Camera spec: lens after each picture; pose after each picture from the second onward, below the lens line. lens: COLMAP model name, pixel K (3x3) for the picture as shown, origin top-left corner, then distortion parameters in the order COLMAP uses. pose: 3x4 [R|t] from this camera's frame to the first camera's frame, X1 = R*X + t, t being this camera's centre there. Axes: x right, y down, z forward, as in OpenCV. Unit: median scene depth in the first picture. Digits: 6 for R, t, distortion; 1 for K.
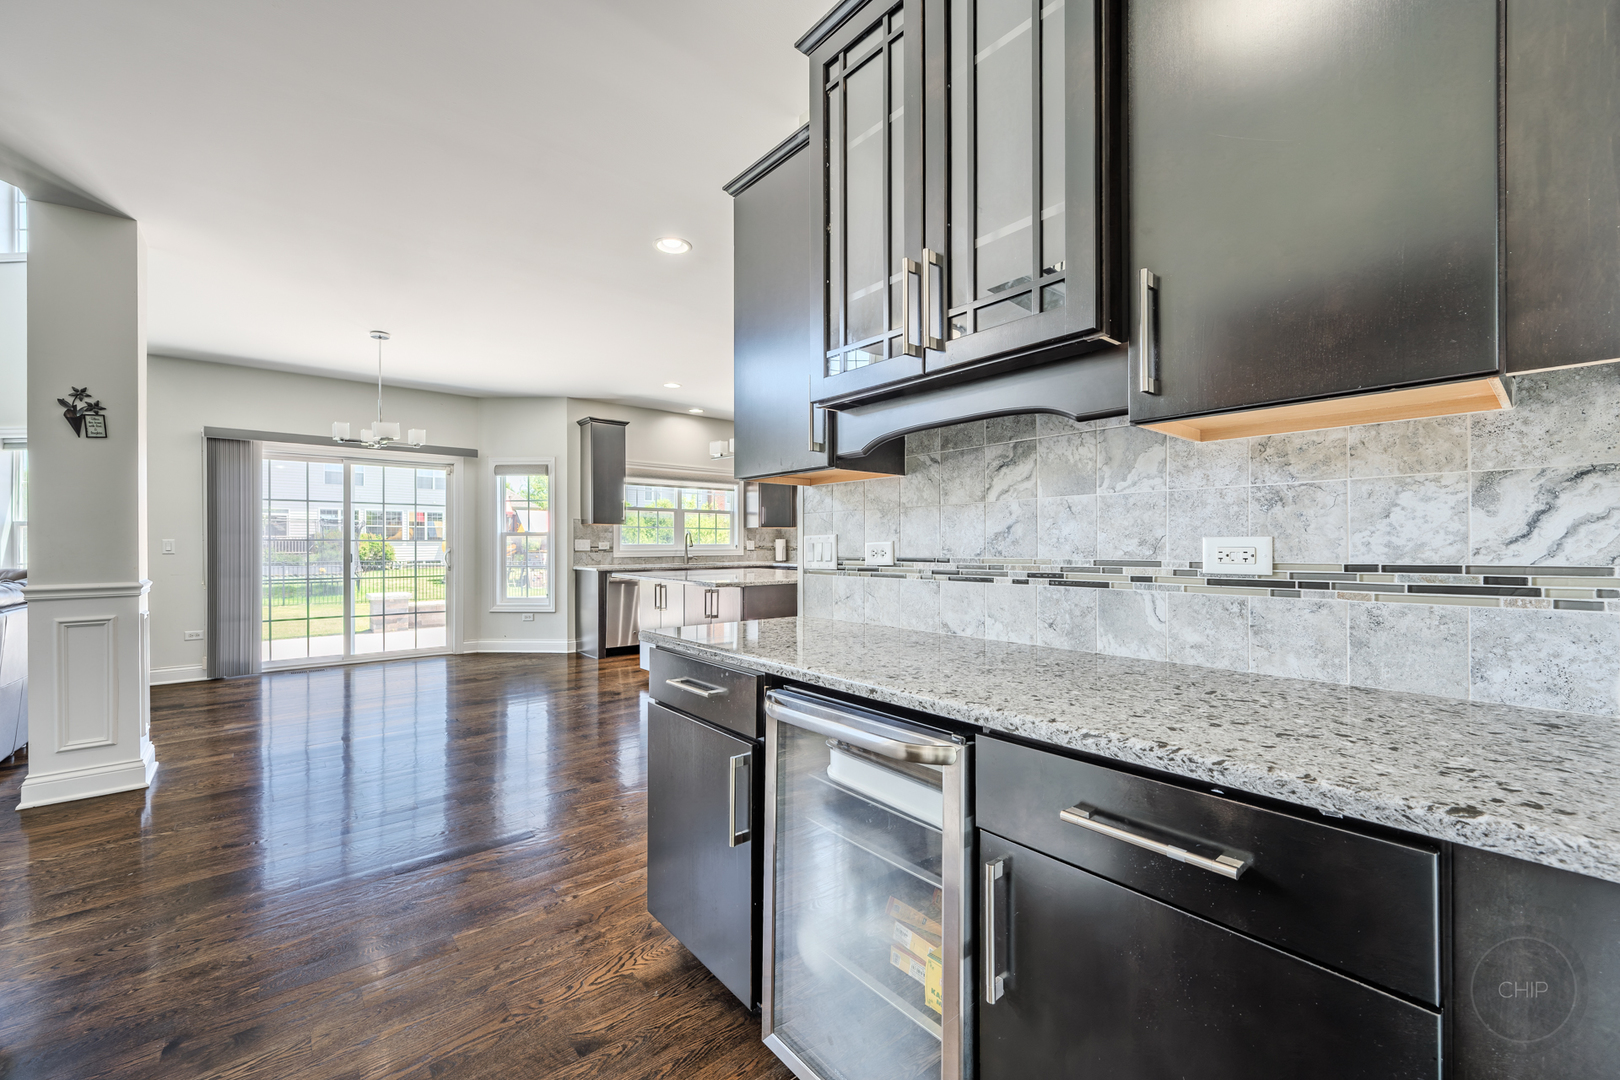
lens RADIAL K [[644.8, 0, 809.3], [0, 644.8, 543.7], [0, 0, 1]] dist [0.001707, 0.000259]
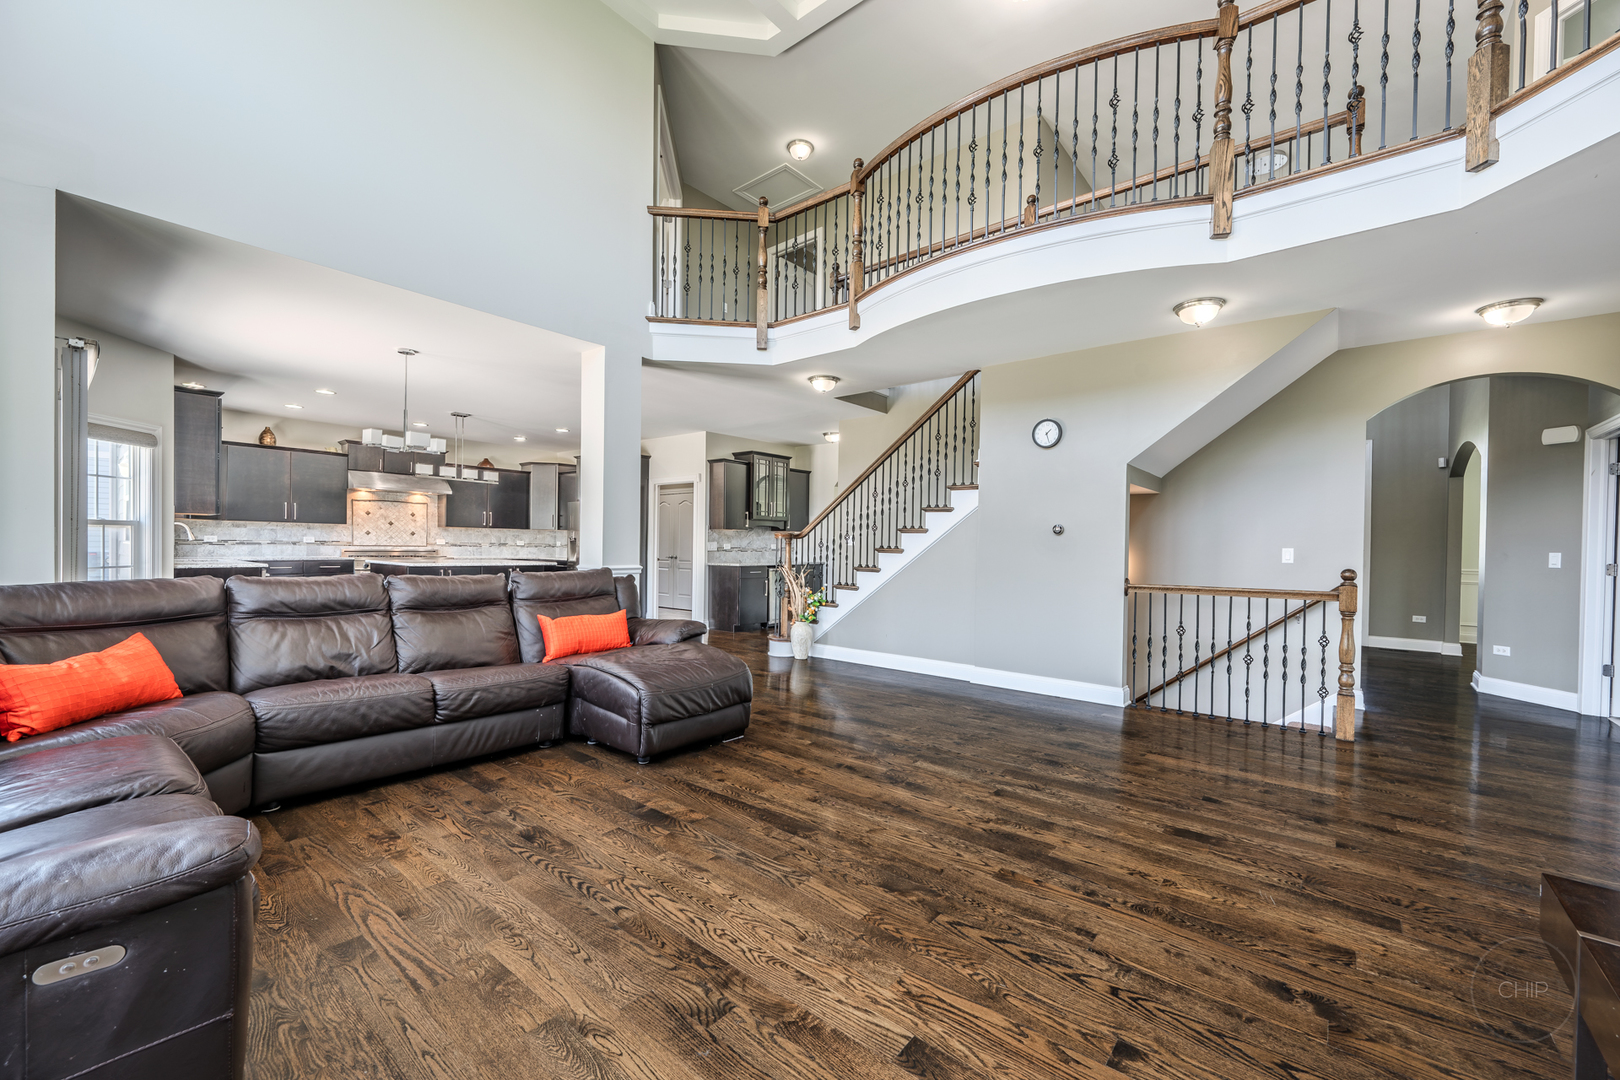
lens RADIAL K [[644.8, 0, 820.1], [0, 644.8, 549.1], [0, 0, 1]] dist [0.001707, 0.000259]
pose [[-0.172951, -0.006471, 0.984909, -1.310185], [-0.011990, 0.999918, 0.004465, 0.002375], [-0.984857, -0.011037, -0.173014, 0.339084]]
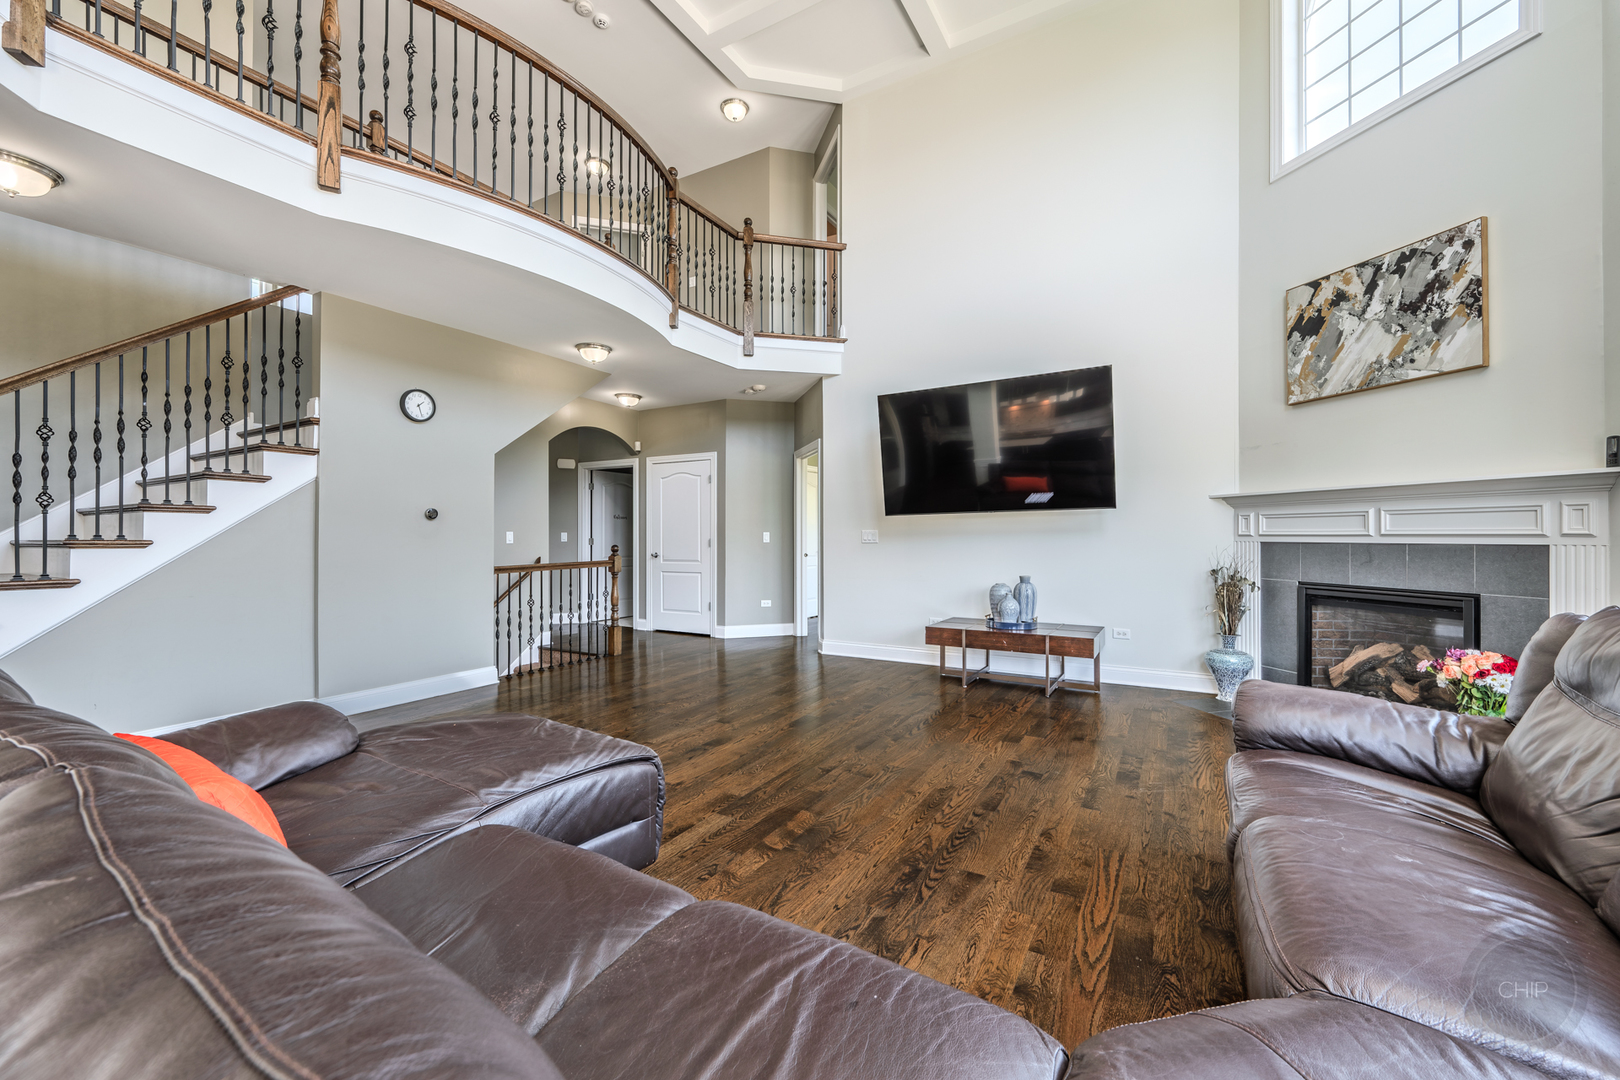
lens RADIAL K [[644.8, 0, 810.7], [0, 644.8, 530.7], [0, 0, 1]] dist [0.001707, 0.000259]
pose [[-0.944253, 0.003640, -0.329201, -0.773006], [0.005282, 0.999978, -0.004092, 0.001420], [0.329179, -0.005603, -0.944251, 0.716177]]
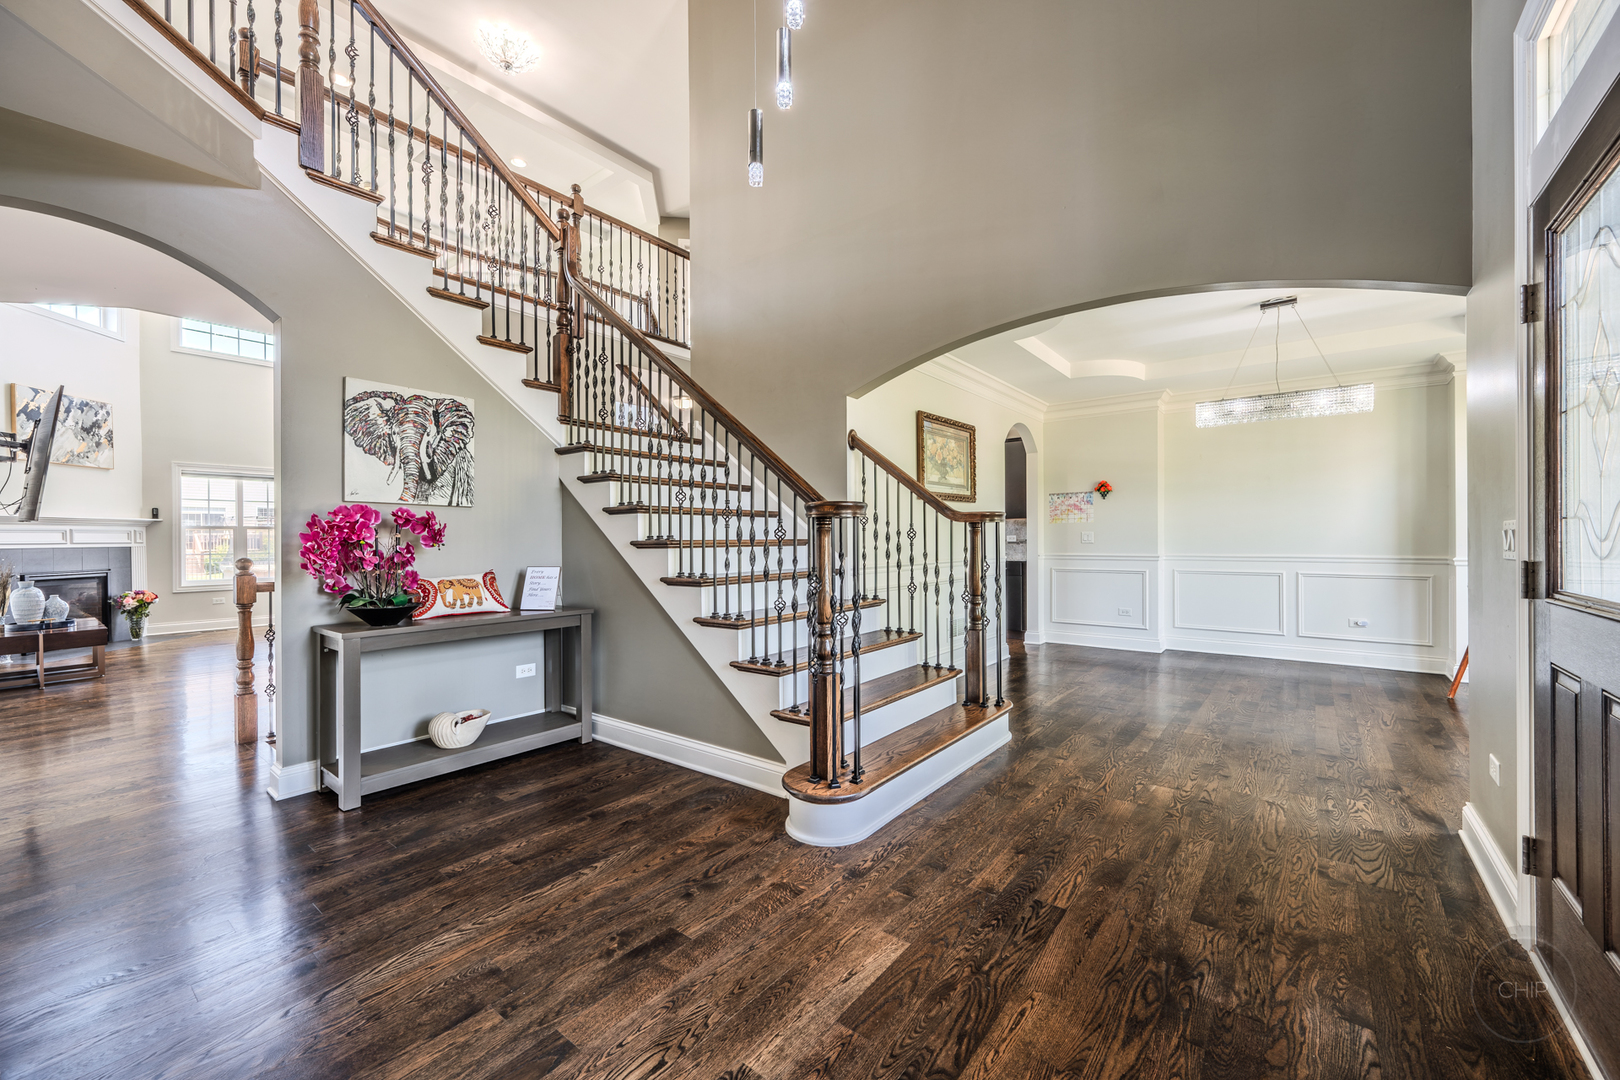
lens RADIAL K [[644.8, 0, 819.0], [0, 644.8, 539.1], [0, 0, 1]] dist [0.001707, 0.000259]
pose [[0.982049, -0.000551, 0.188626, -0.426042], [0.000909, 0.999998, -0.001813, 0.001859], [-0.188625, 0.001952, 0.982047, -0.887767]]
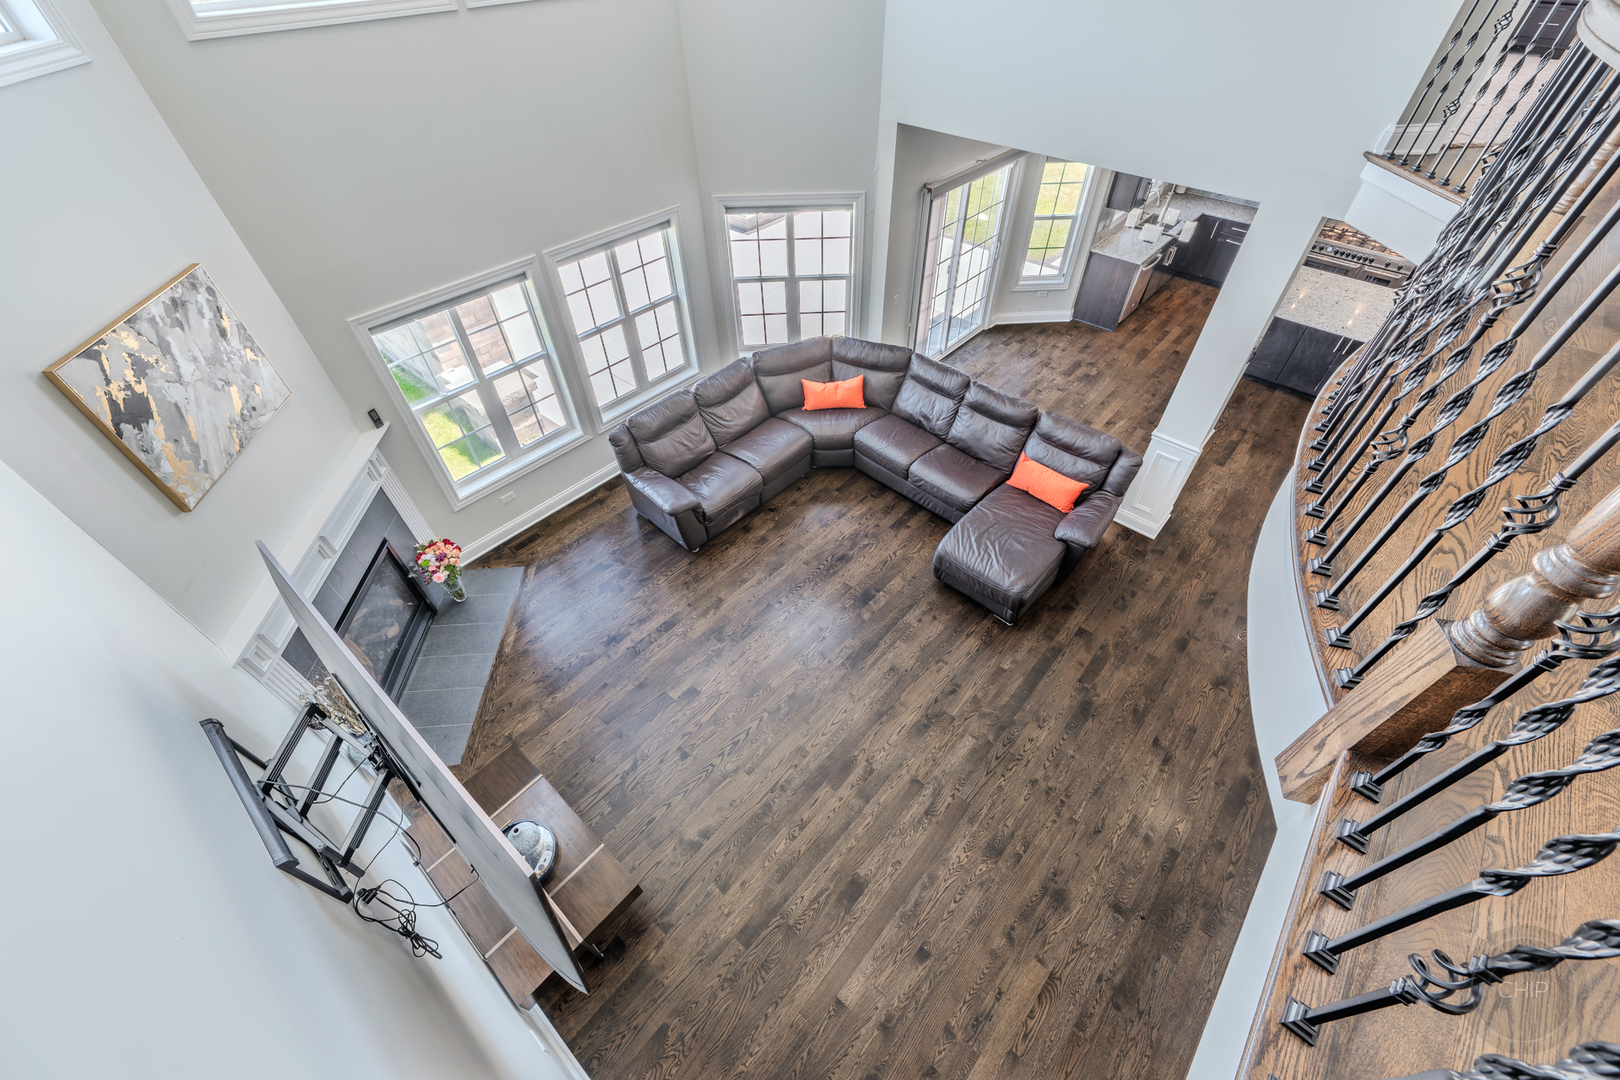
lens RADIAL K [[644.8, 0, 815.9], [0, 644.8, 552.3], [0, 0, 1]] dist [0.001707, 0.000259]
pose [[0.990164, -0.101645, 0.096140, -1.023490], [0.000317, 0.688789, 0.724962, -0.430879], [-0.139909, -0.717801, 0.682046, -0.114342]]
